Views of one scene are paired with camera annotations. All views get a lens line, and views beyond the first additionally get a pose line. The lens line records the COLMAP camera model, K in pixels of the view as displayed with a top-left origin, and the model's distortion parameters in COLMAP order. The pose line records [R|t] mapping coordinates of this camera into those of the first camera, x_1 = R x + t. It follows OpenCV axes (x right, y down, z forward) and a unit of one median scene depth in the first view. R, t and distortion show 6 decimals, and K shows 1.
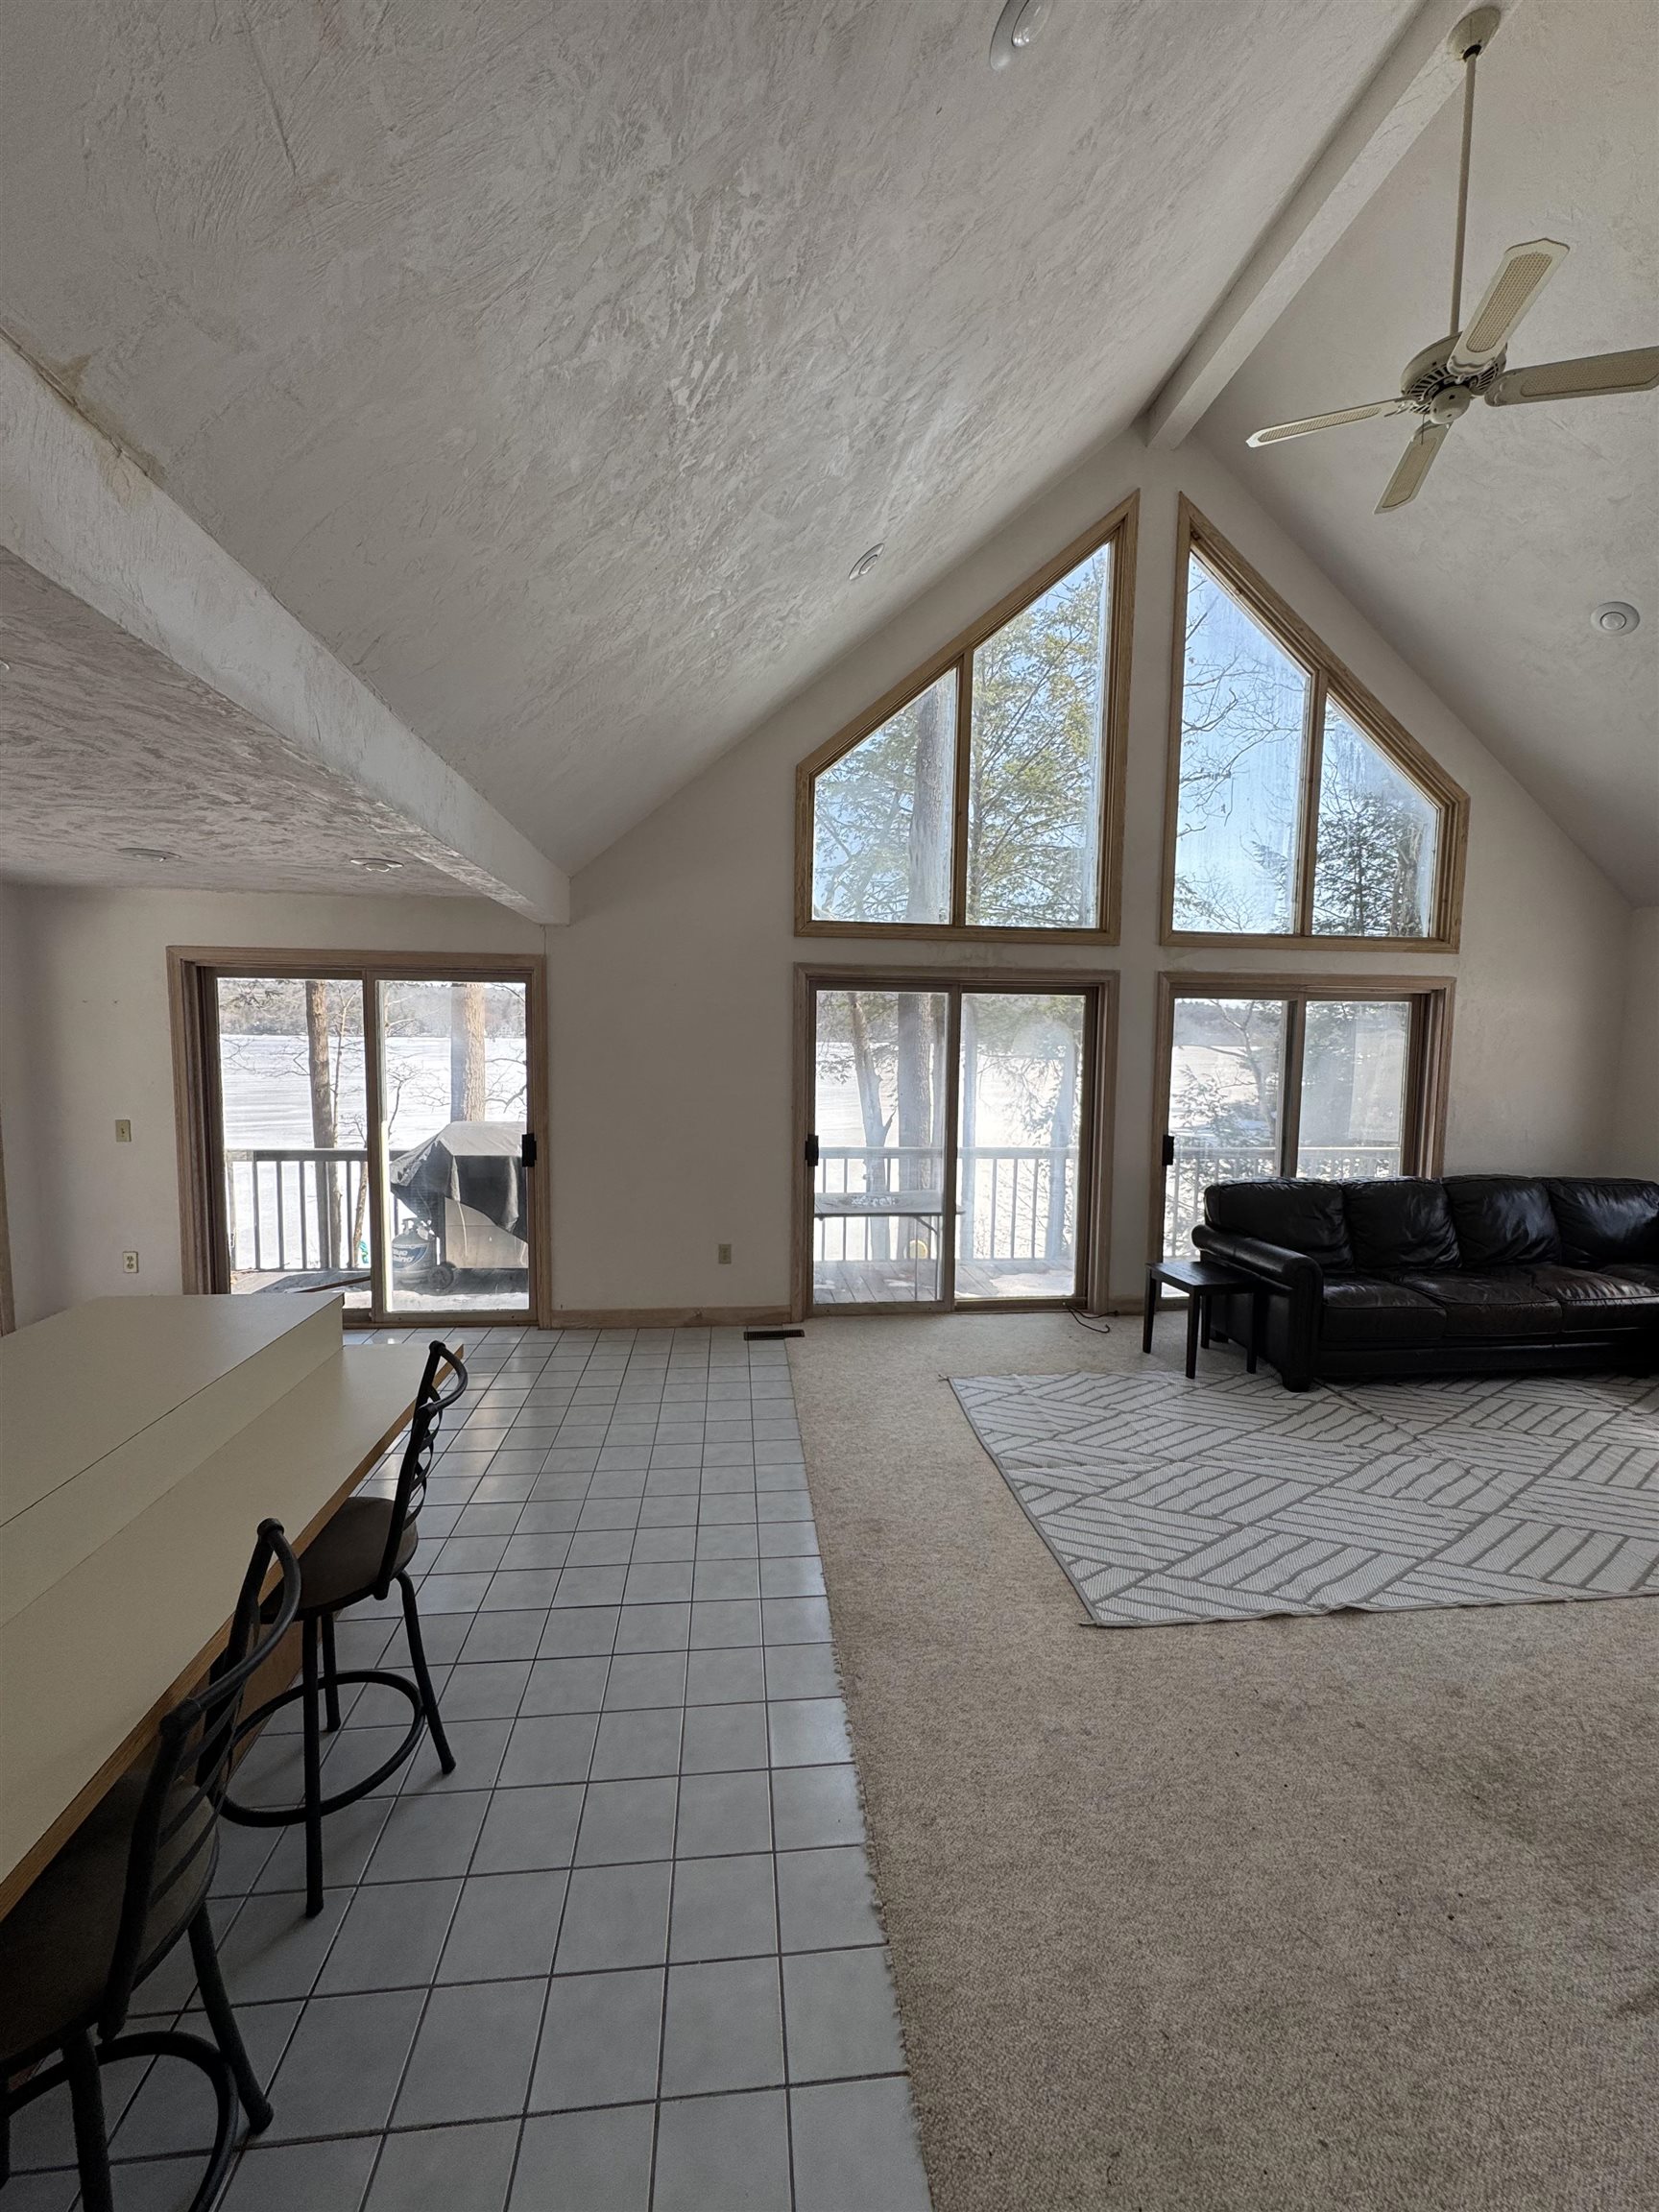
lens RADIAL K [[885.3, 0, 829.6], [0, 885.3, 1103.1], [0, 0, 1]] dist [0.000773, 0.000073]
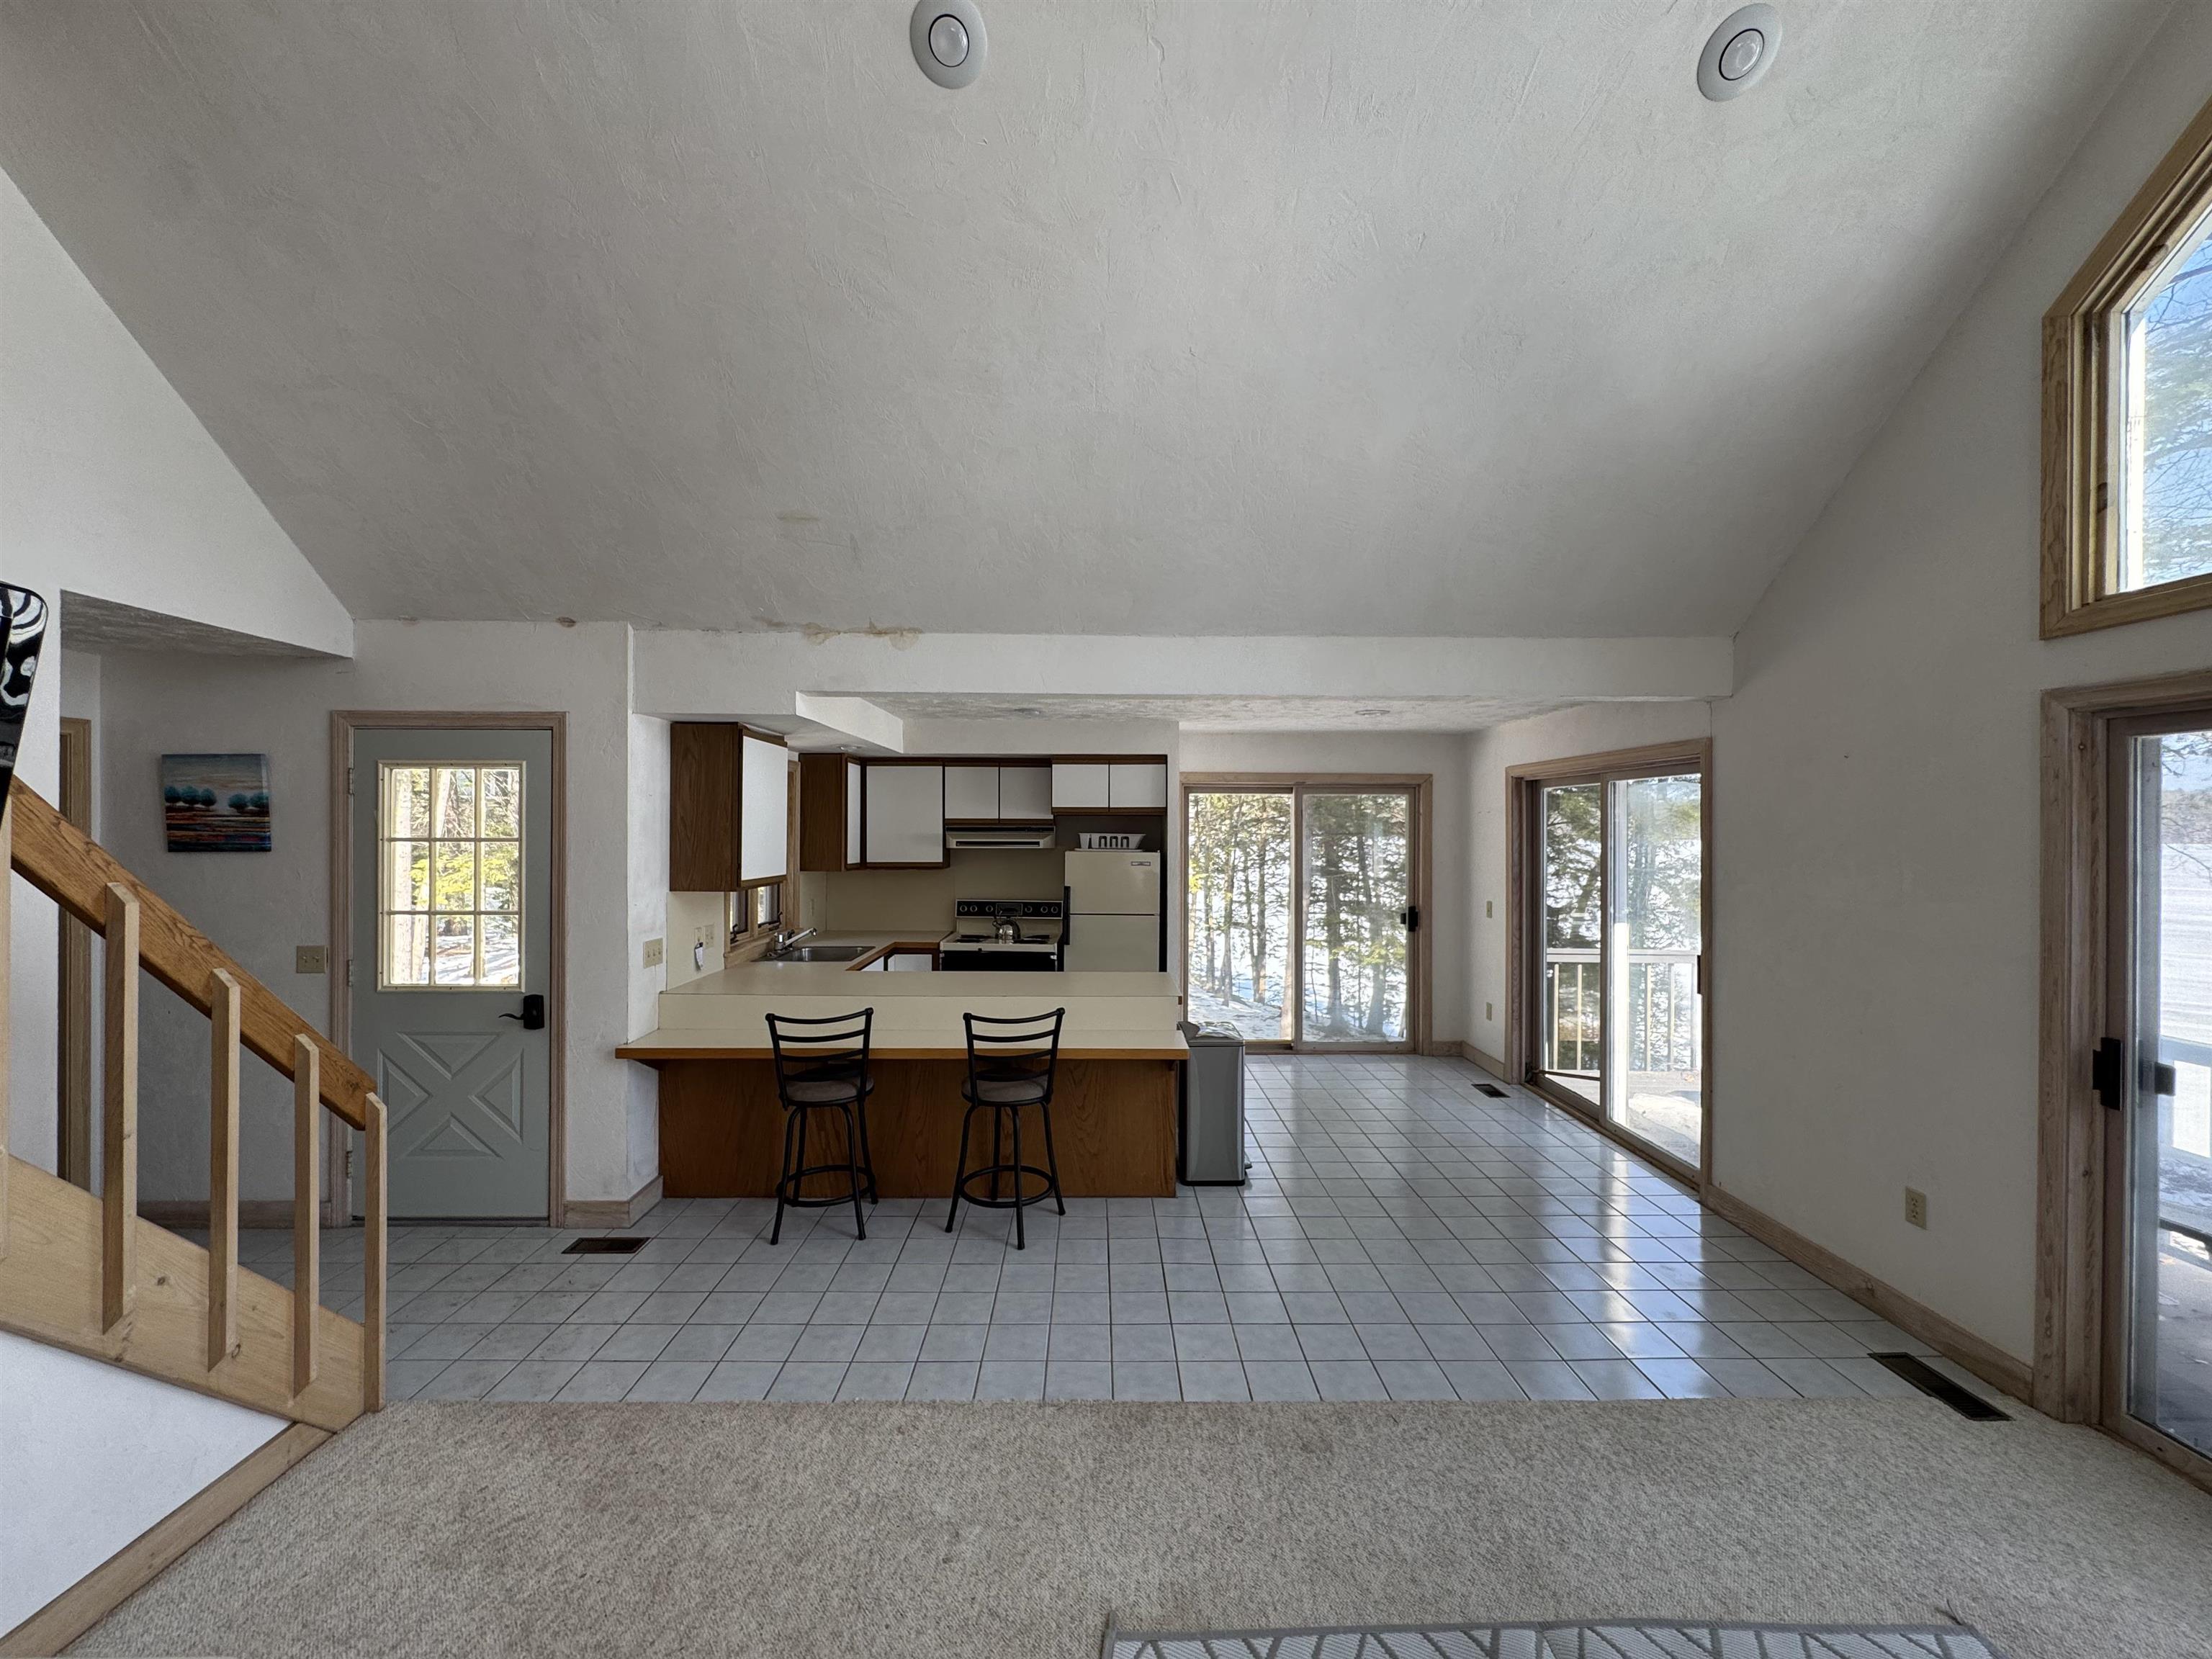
lens RADIAL K [[885.3, 0, 1104.6], [0, 885.3, 830.7], [0, 0, 1]] dist [0.000773, 0.000073]
pose [[-0.107502, -0.012096, -0.994131, 0.527926], [-0.081670, 0.996654, -0.003295, -0.031755], [0.990845, 0.080837, -0.108130, 0.522410]]
